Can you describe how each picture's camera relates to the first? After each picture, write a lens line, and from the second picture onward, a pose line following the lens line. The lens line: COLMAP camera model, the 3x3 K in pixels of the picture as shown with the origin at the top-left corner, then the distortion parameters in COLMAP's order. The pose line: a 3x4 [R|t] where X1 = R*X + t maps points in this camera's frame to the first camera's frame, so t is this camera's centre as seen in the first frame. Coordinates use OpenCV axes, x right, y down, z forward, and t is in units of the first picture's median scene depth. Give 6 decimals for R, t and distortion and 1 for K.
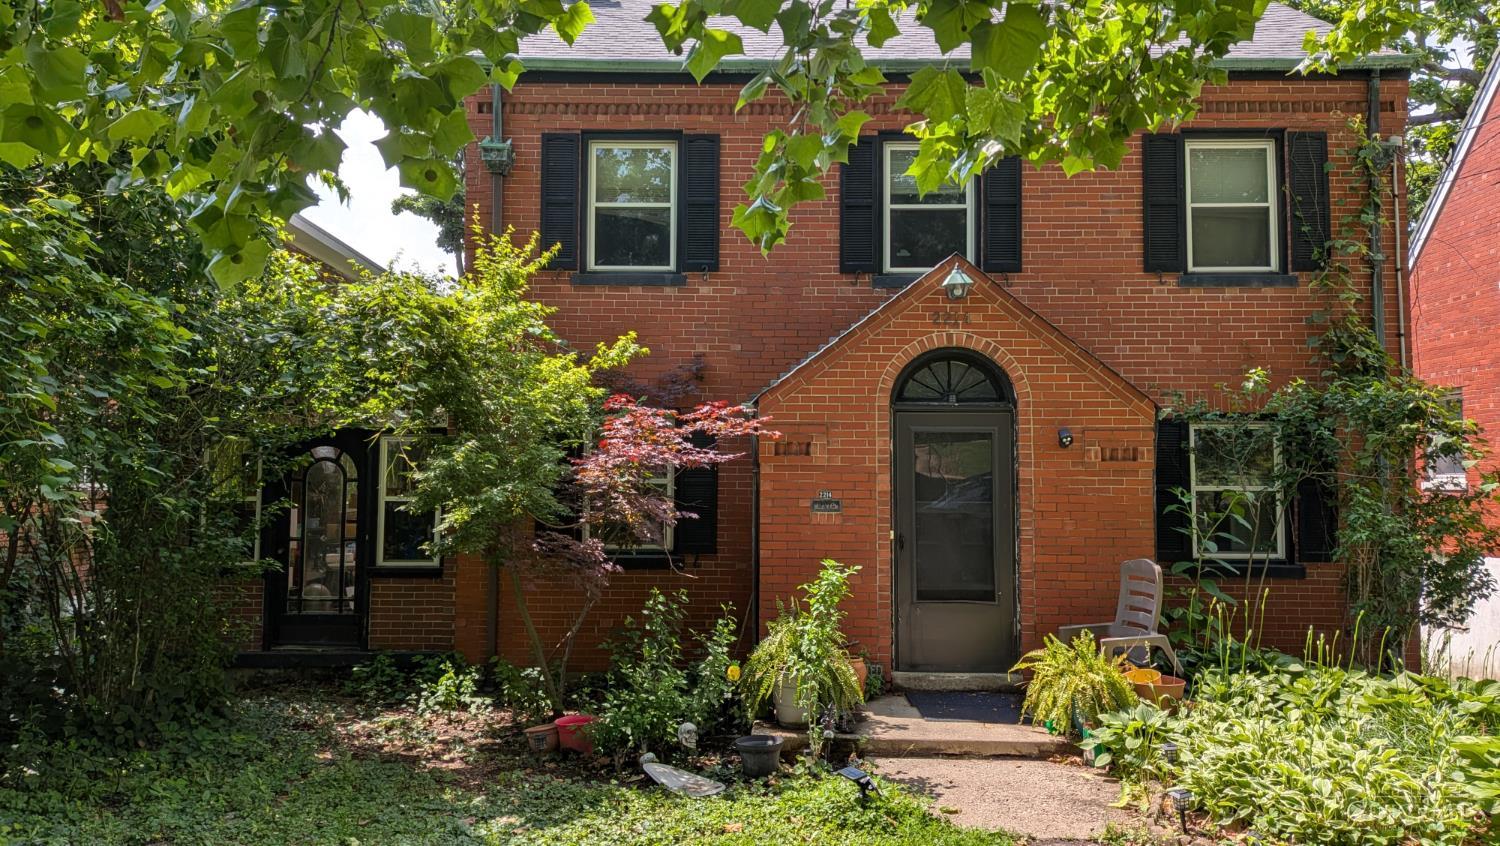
lens RADIAL K [[1066.6, 0, 745.6], [0, 1066.6, 398.5], [0, 0, 1]] dist [0.071140, -0.109469]
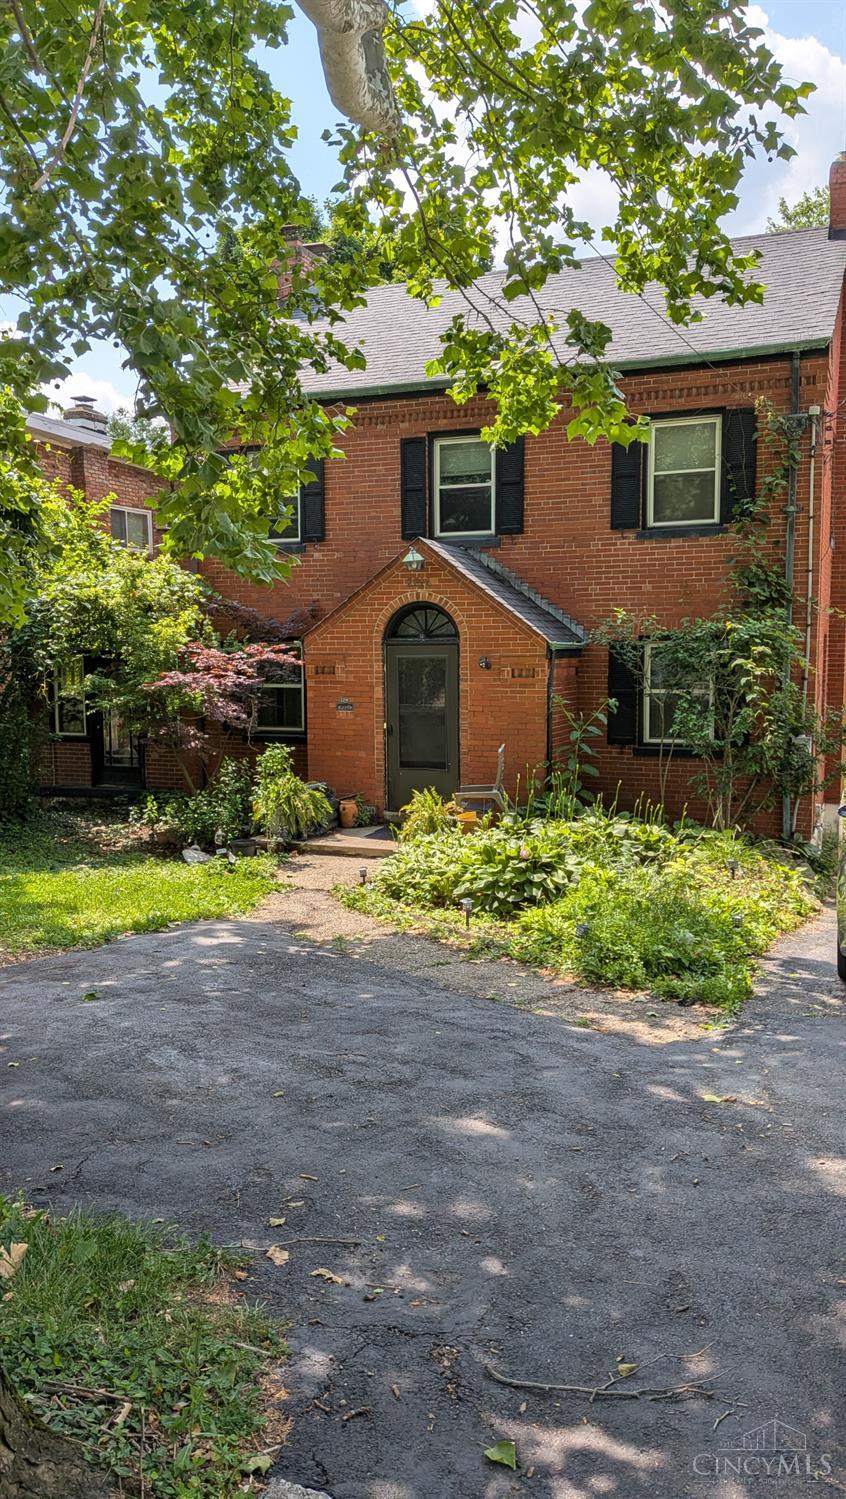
lens RADIAL K [[1065.9, 0, 424.6], [0, 1065.9, 757.5], [0, 0, 1]] dist [0.071140, -0.109469]
pose [[0.943792, 0.021236, -0.329857, 0.593836], [0.039339, 0.983625, 0.175881, -0.081834], [0.328191, -0.178971, 0.927502, -0.358127]]
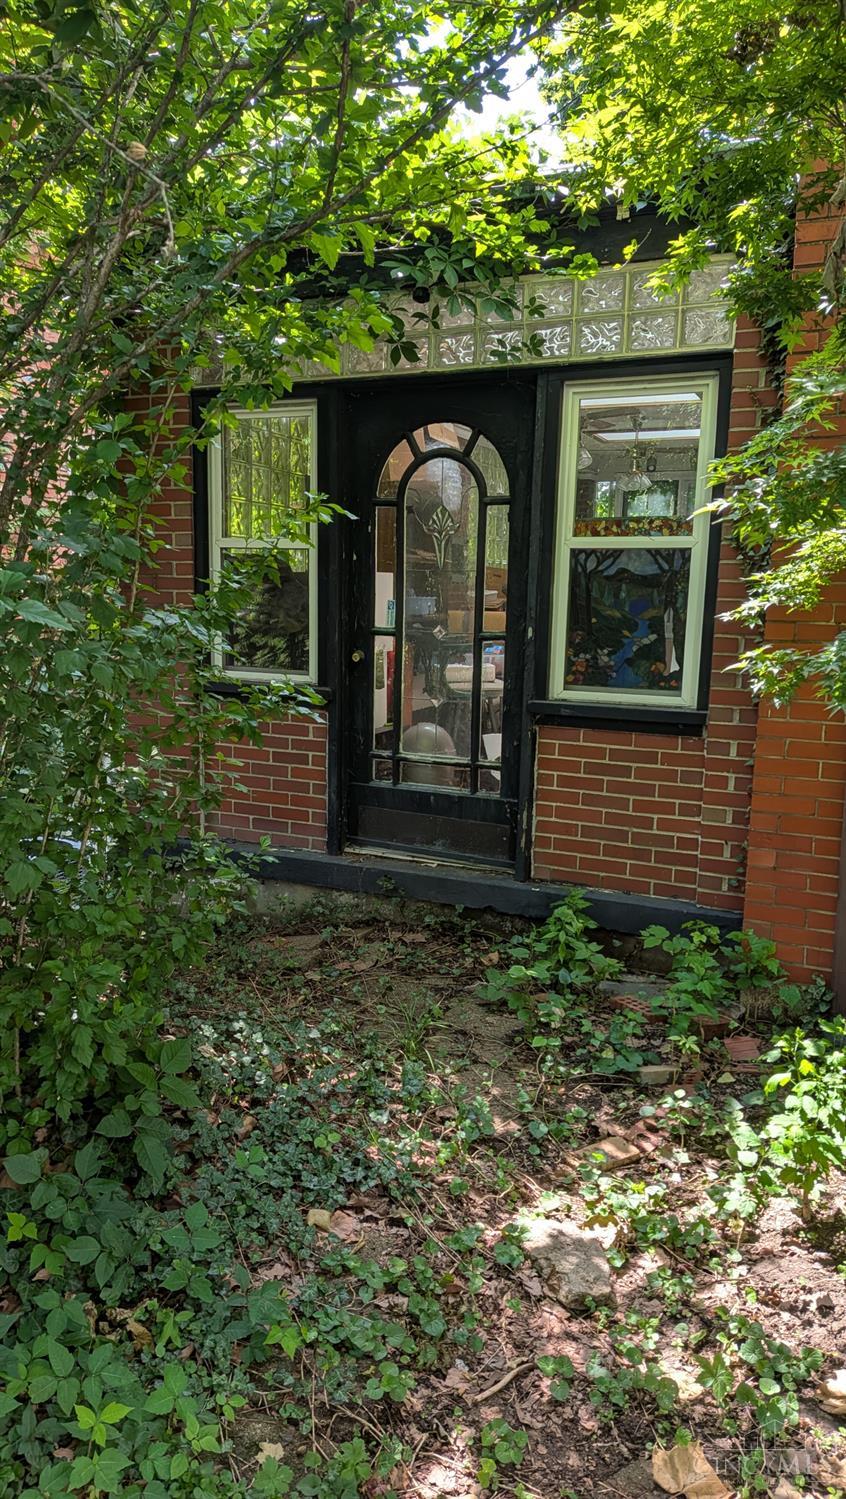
lens RADIAL K [[1065.9, 0, 424.6], [0, 1065.9, 757.5], [0, 0, 1]] dist [0.071140, -0.109469]
pose [[0.921438, 0.077223, -0.380775, -0.230281], [0.012170, 0.973831, 0.226948, 0.082103], [0.388336, -0.213752, 0.896384, 0.603909]]
